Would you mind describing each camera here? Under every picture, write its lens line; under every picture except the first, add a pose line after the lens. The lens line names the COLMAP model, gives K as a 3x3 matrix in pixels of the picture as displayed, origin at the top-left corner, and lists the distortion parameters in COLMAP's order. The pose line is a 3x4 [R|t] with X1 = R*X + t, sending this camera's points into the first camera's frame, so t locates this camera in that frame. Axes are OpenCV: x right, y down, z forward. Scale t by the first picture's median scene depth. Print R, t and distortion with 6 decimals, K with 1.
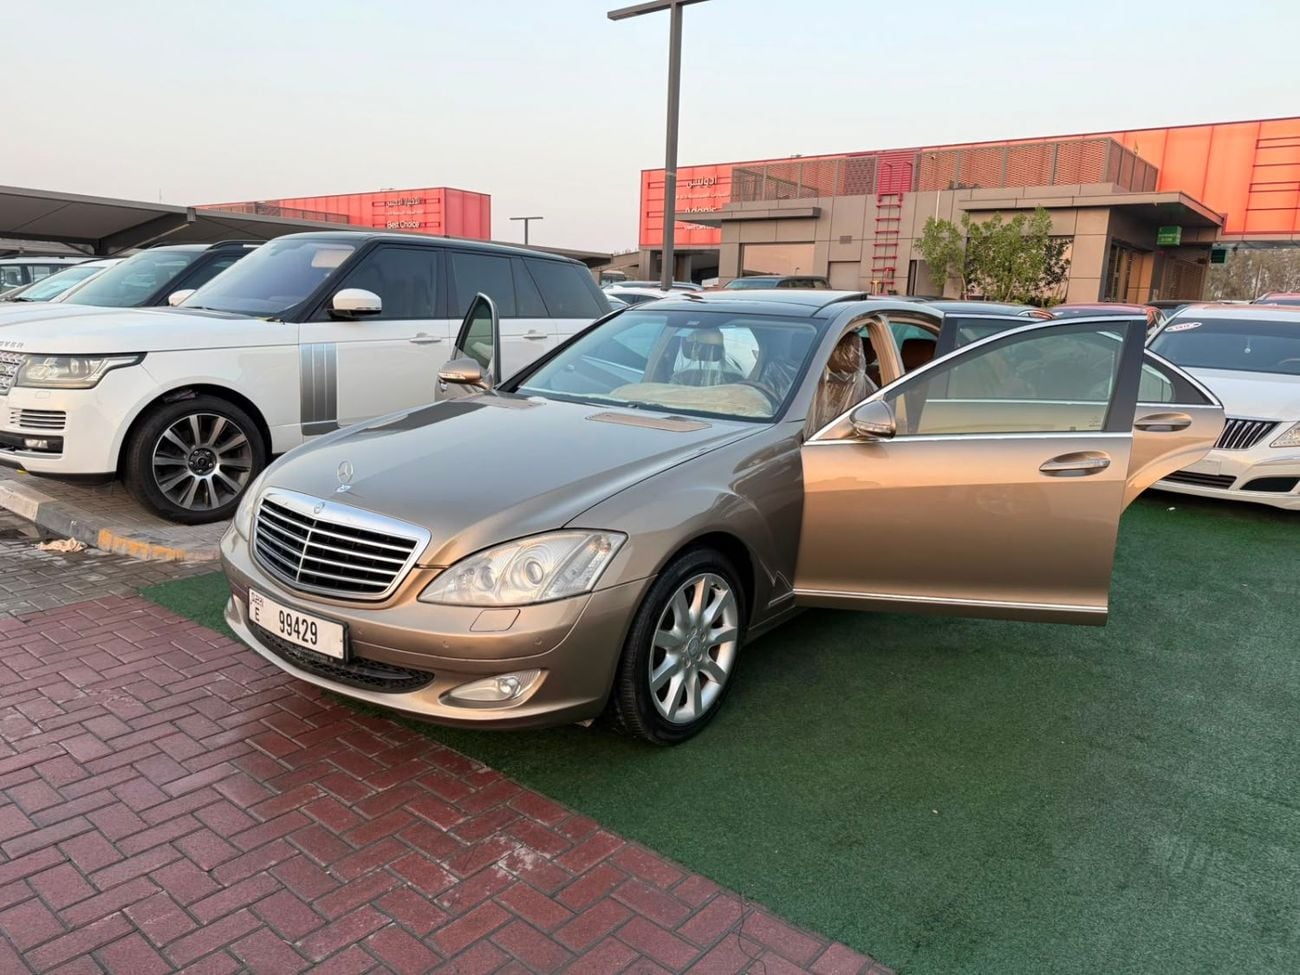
lens RADIAL K [[911.4, 0, 668.6], [0, 911.4, 489.2], [0, 0, 1]] dist [0.064748, -0.088151]
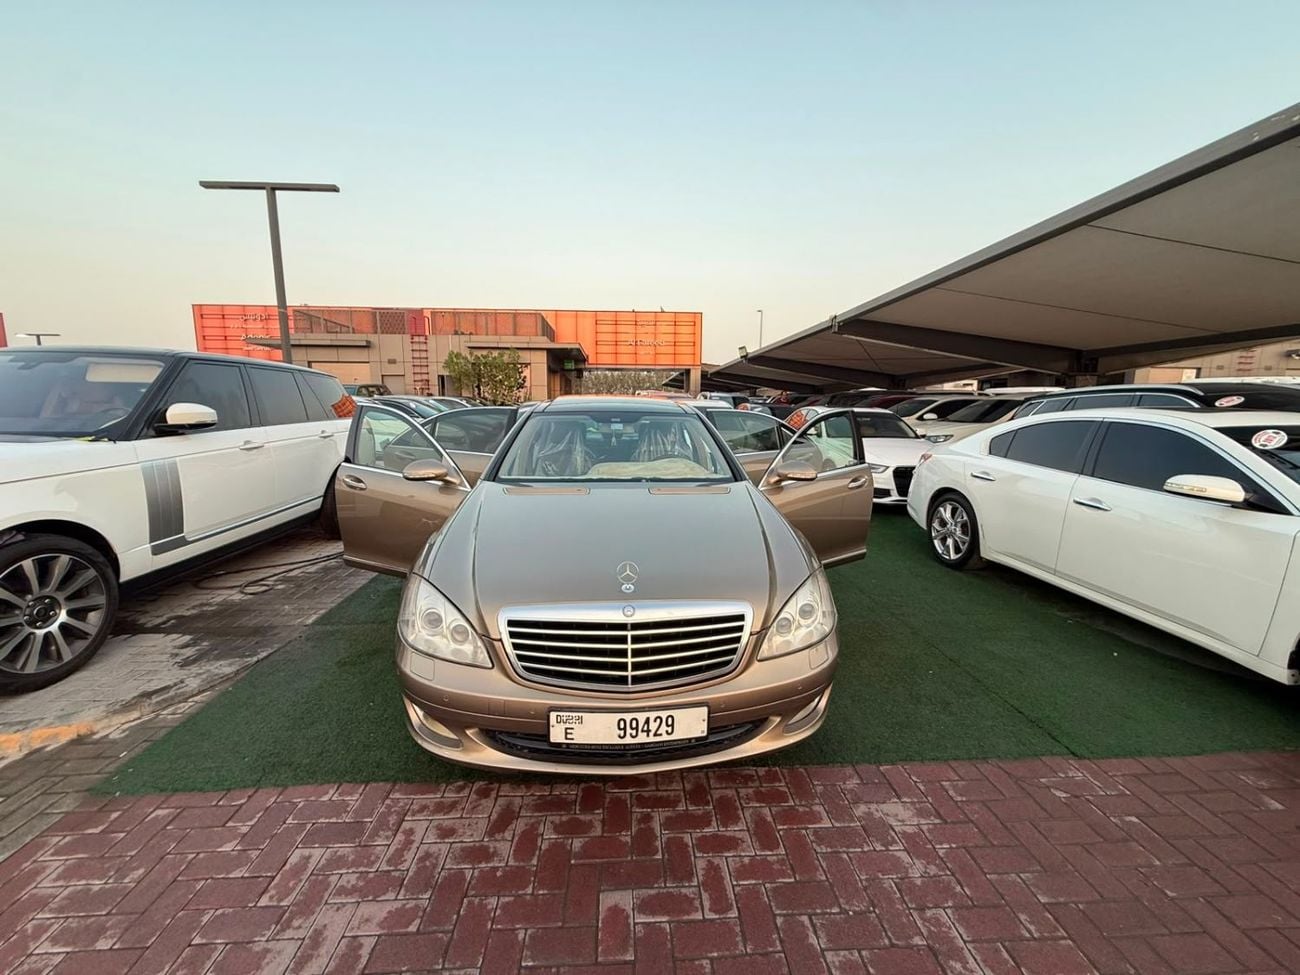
lens RADIAL K [[514.0, 0, 649.3], [0, 514.0, 488.4], [0, 0, 1]] dist [-0.000596, 0.000492]
pose [[0.742085, -0.134952, 0.656580, -0.399786], [0.152572, 0.987819, 0.030593, -0.073815], [-0.652711, 0.077473, 0.753635, 0.281265]]
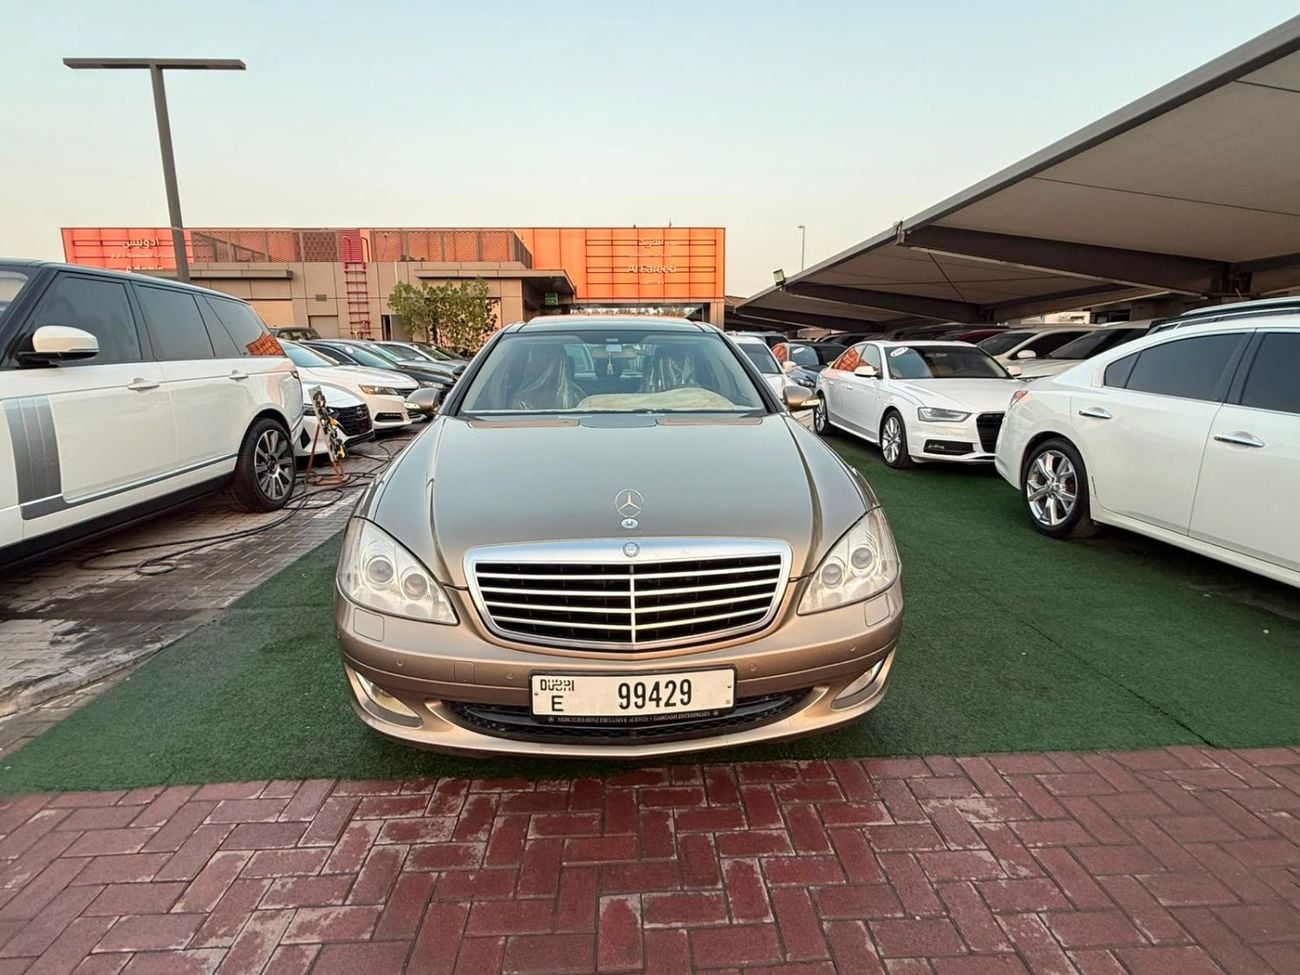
lens RADIAL K [[667.7, 0, 650.0], [0, 667.7, 487.5], [0, 0, 1]] dist [0.000893, -0.000653]
pose [[0.748626, -0.166222, 0.641817, -0.404966], [0.165642, 0.984254, 0.061701, -0.037916], [-0.641967, 0.060121, 0.764371, 0.282261]]
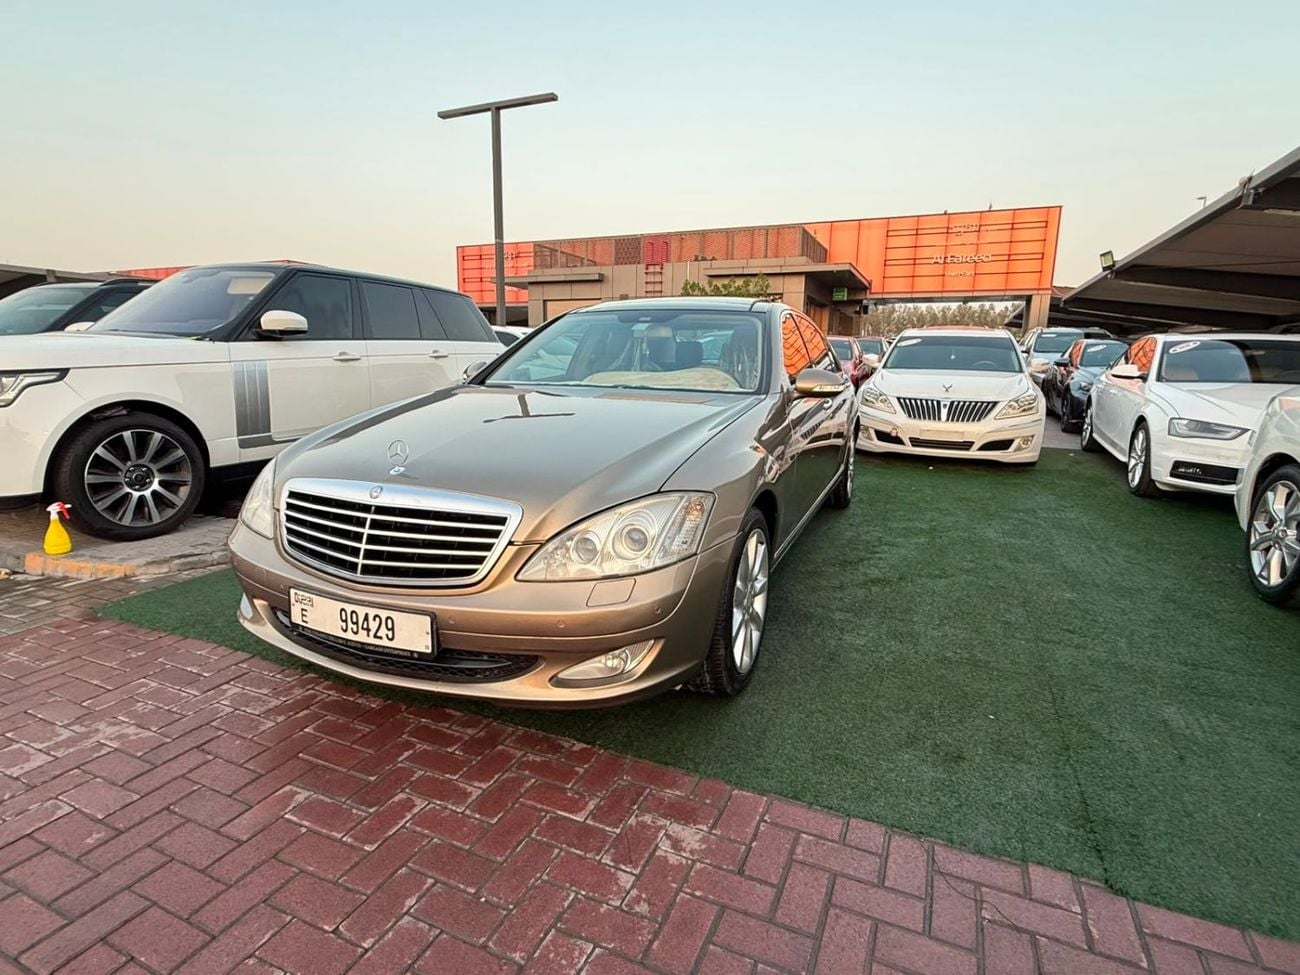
lens RADIAL K [[671.1, 0, 651.4], [0, 671.1, 490.2], [0, 0, 1]] dist [-0.000917, 0.001295]
pose [[0.966101, -0.072561, 0.247759, -0.152240], [0.072109, 0.997337, 0.010911, 0.016663], [-0.247891, 0.007325, 0.968760, 0.153852]]
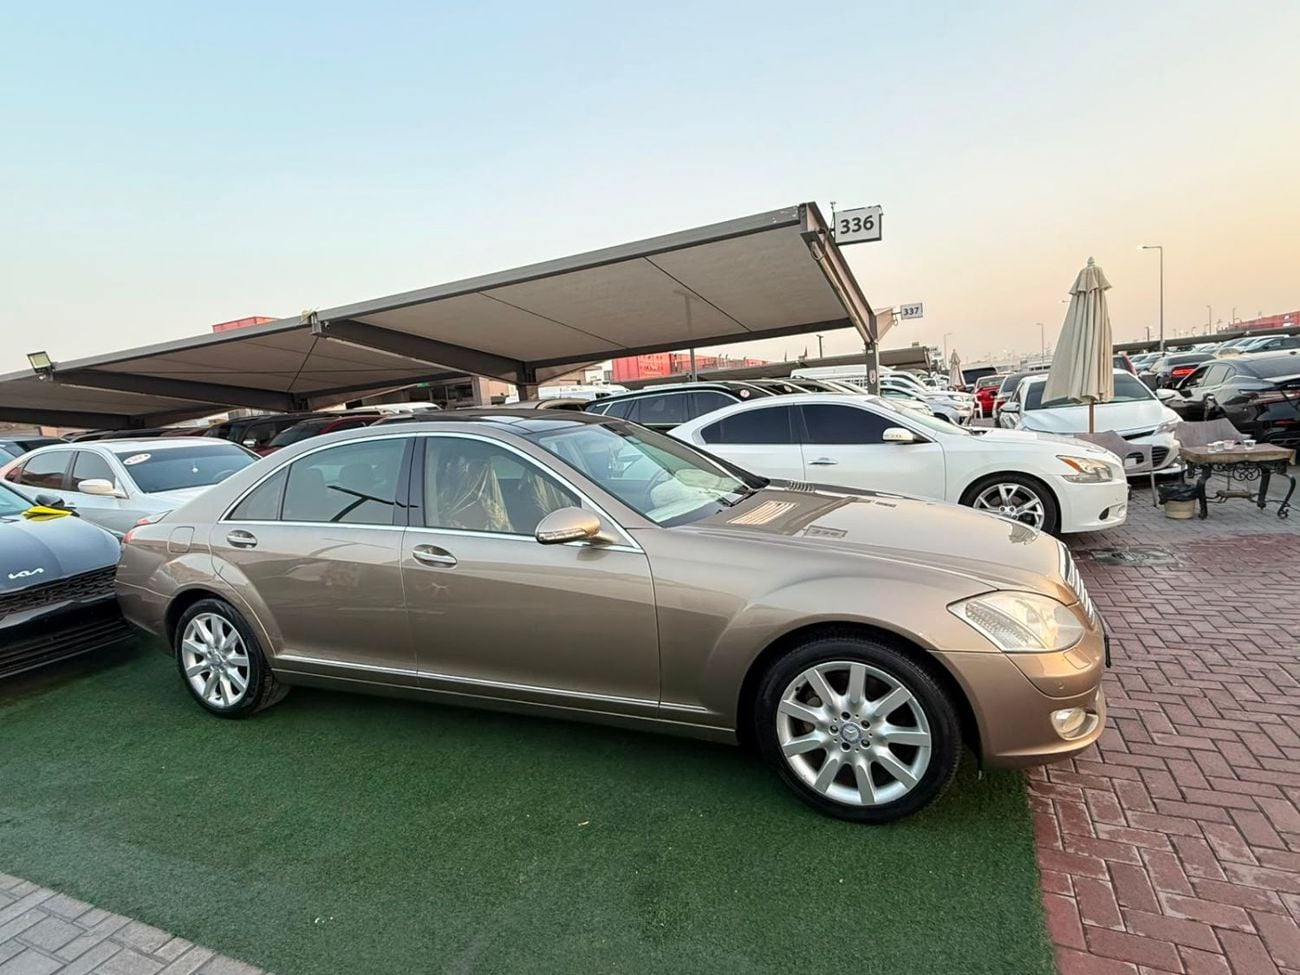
lens RADIAL K [[667.7, 0, 650.0], [0, 667.7, 487.5], [0, 0, 1]] dist [0.000893, -0.000653]
pose [[-0.254266, -0.130979, 0.958224, -0.614539], [0.266408, 0.942970, 0.199586, -0.219991], [-0.929718, 0.306026, -0.204871, 0.932257]]
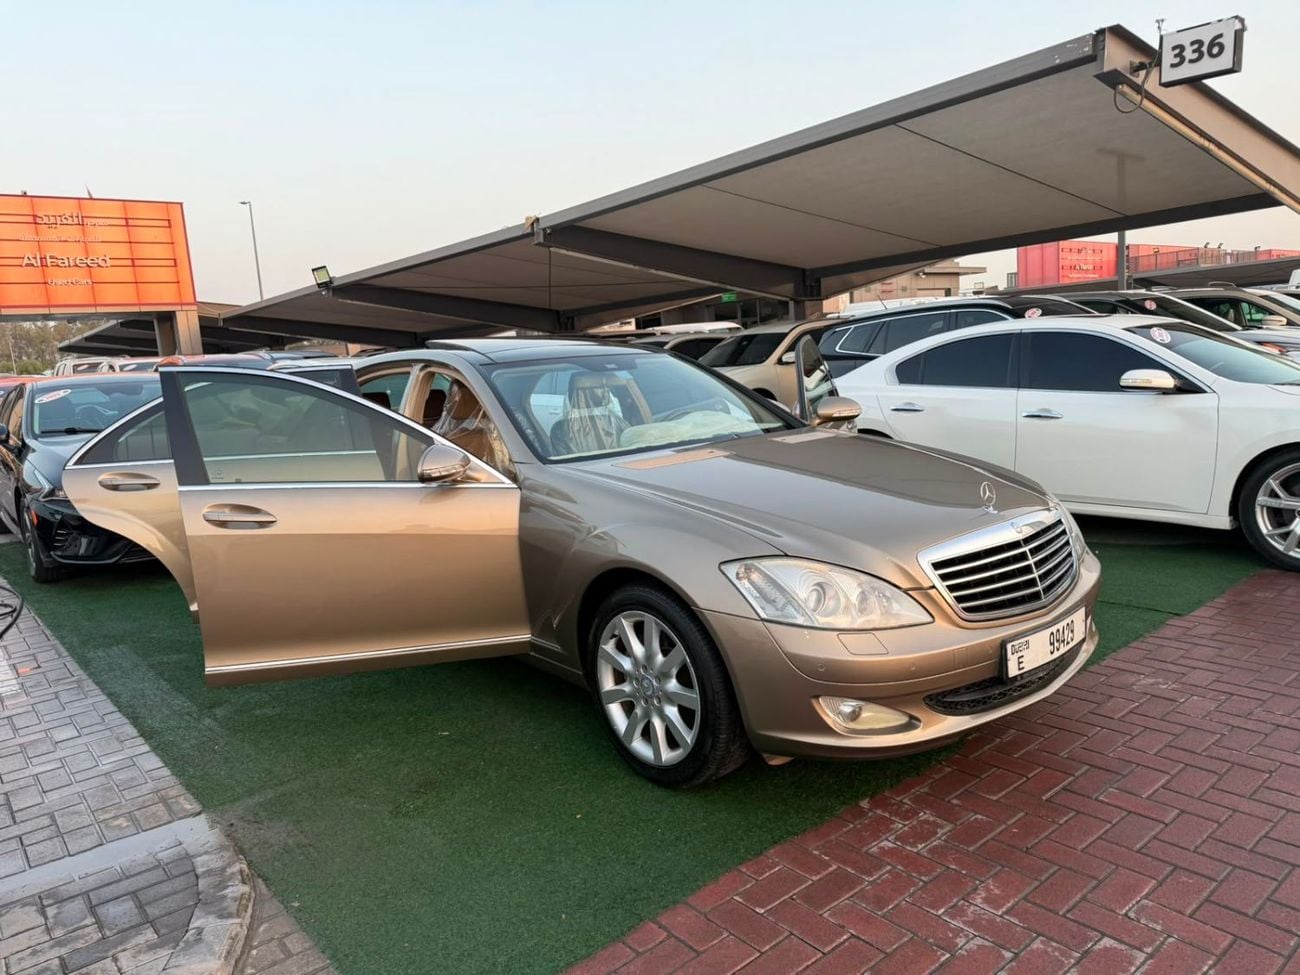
lens RADIAL K [[901.4, 0, 647.1], [0, 901.4, 504.7], [0, 0, 1]] dist [0.069027, -0.083925]
pose [[0.198241, -0.204571, 0.958567, -0.766249], [0.267601, 0.952118, 0.147852, -0.141130], [-0.942916, 0.227203, 0.243492, 0.614014]]
